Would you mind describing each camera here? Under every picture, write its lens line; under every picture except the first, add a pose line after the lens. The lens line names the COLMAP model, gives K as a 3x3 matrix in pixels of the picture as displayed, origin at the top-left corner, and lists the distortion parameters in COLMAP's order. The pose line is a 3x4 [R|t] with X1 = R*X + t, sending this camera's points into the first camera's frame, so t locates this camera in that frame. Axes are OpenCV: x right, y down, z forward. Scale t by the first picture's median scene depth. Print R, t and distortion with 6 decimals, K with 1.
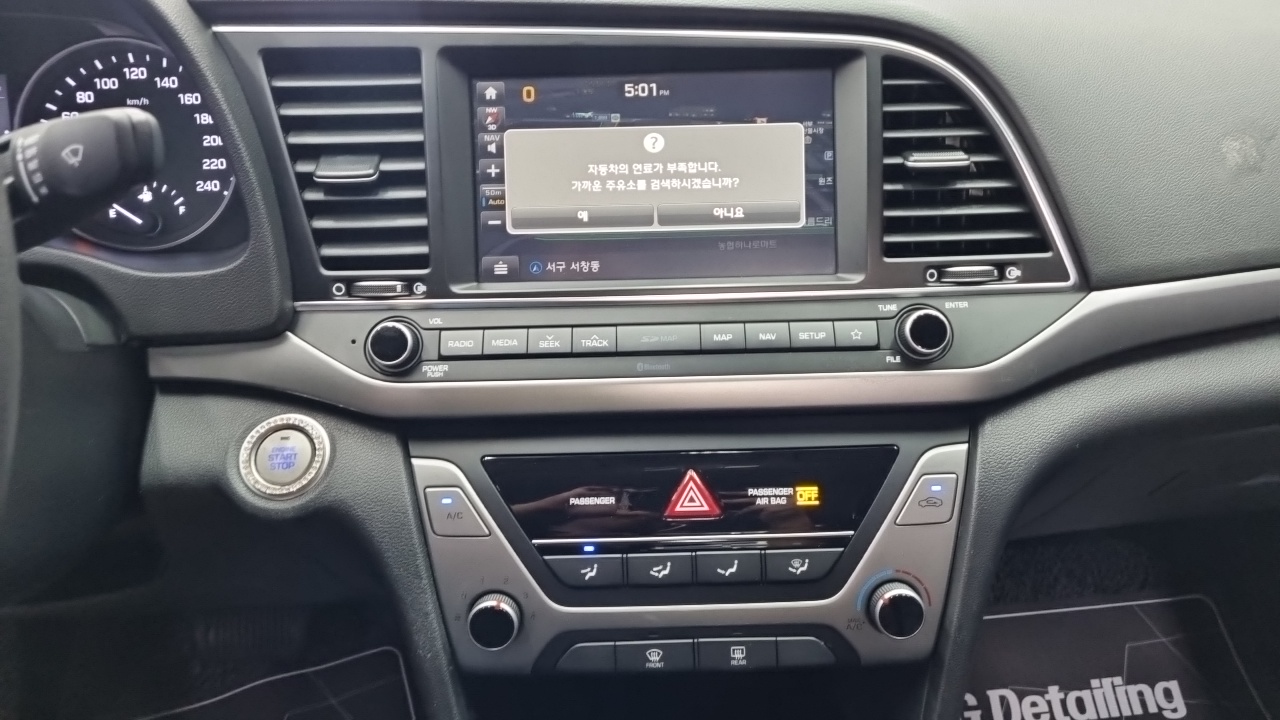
lens RADIAL K [[993.5, 0, 655.9], [0, 993.5, 335.4], [0, 0, 1]] dist [0.034054, -0.028652]
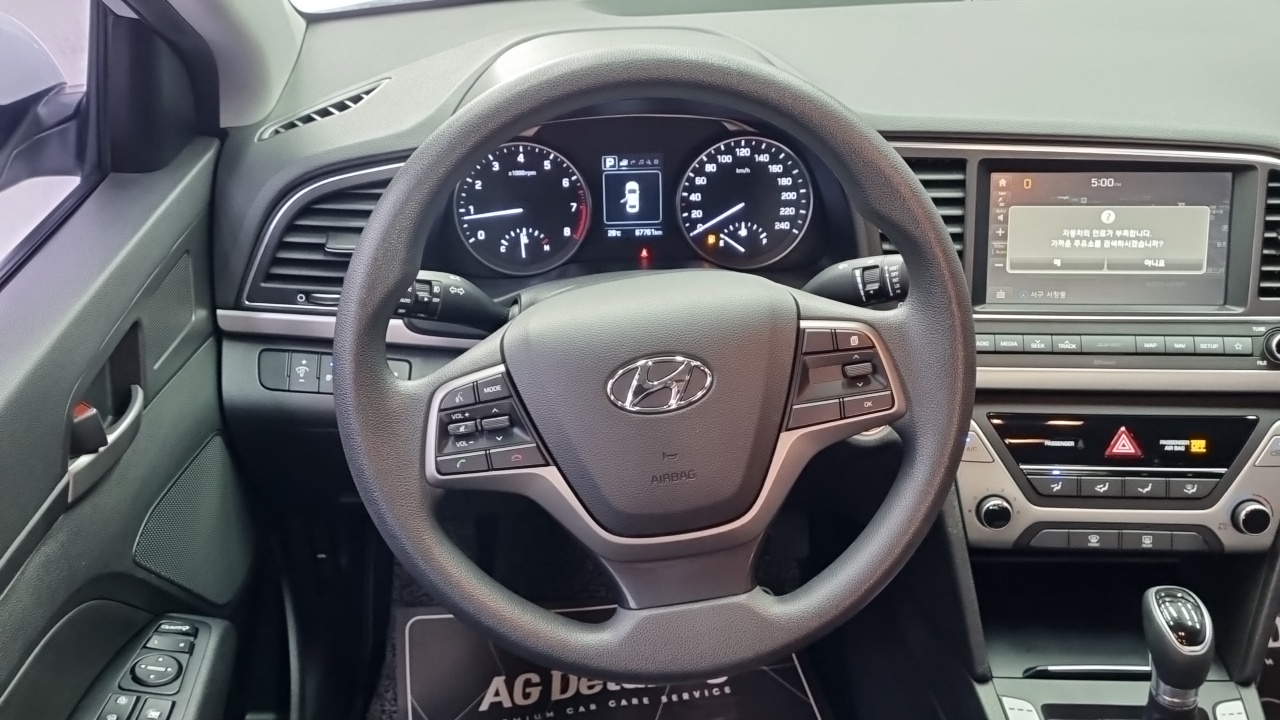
lens RADIAL K [[1310.5, 0, 631.1], [0, 1310.5, 359.7], [0, 0, 1]] dist [0.029026, 0.000000]
pose [[0.996200, 0.034810, -0.079838, -0.576638], [-0.026379, 0.994193, 0.104329, -0.168371], [0.083006, -0.101827, 0.991333, -1.127873]]
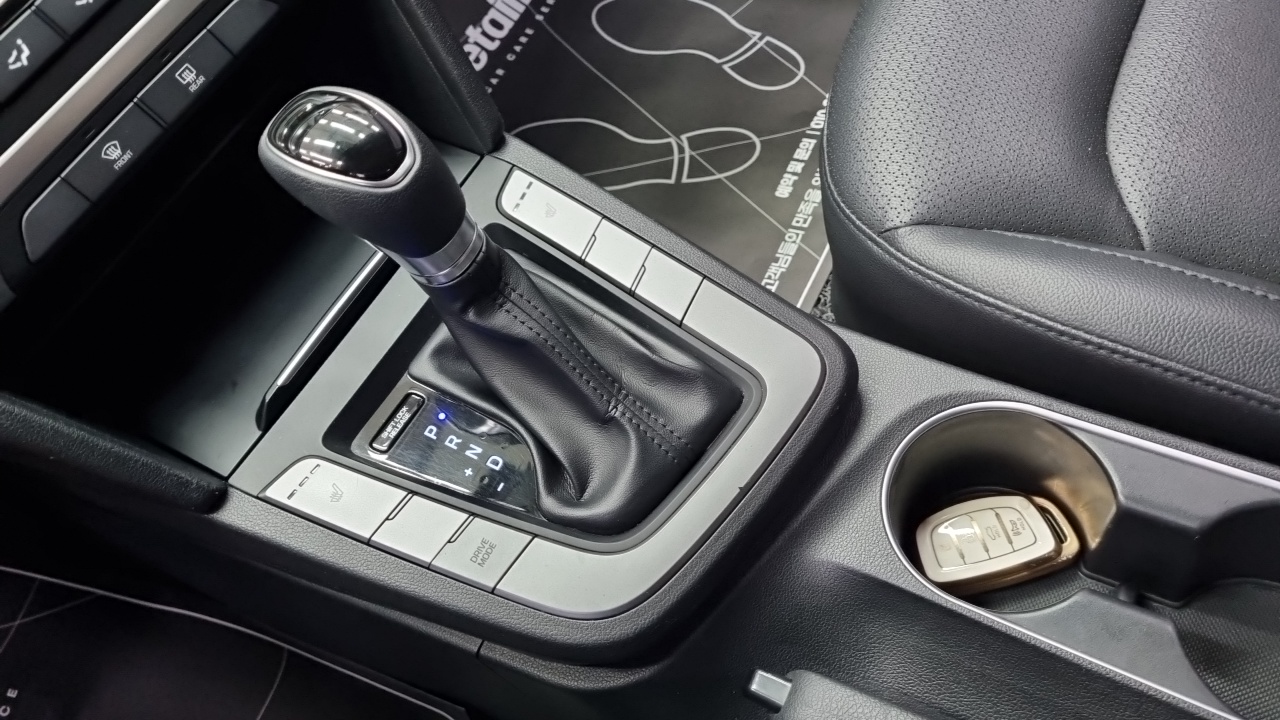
lens RADIAL K [[993.5, 0, 646.6], [0, 993.5, 358.3], [0, 0, 1]] dist [0.034054, -0.028652]
pose [[0.568121, -0.765405, 0.302314, -0.120091], [0.552859, 0.627091, 0.548730, 0.219729], [-0.609579, -0.144608, 0.779424, 0.122158]]
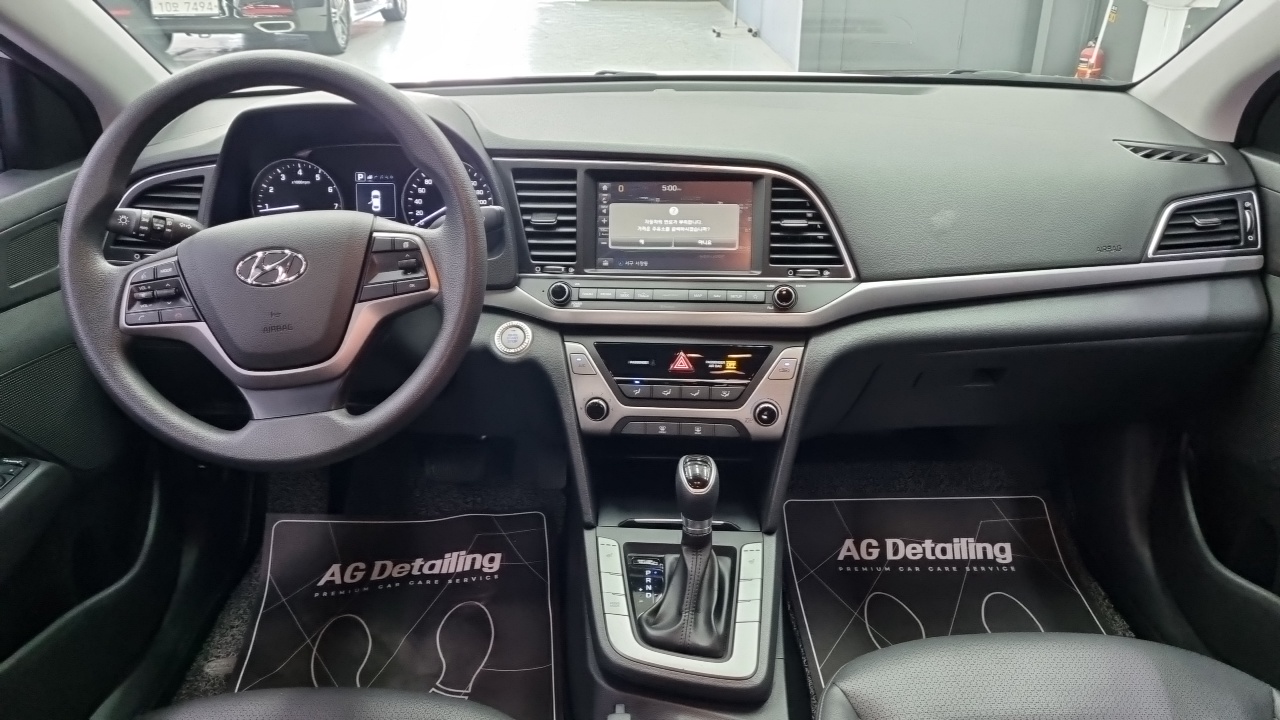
lens RADIAL K [[974.3, 0, 638.2], [0, 974.3, 361.7], [0, 0, 1]] dist [0.024351, -0.002129]
pose [[0.992991, 0.048010, -0.108000, 0.179633], [-0.046905, 0.998818, 0.012754, 0.132331], [0.108484, -0.007599, 0.994069, -1.277749]]
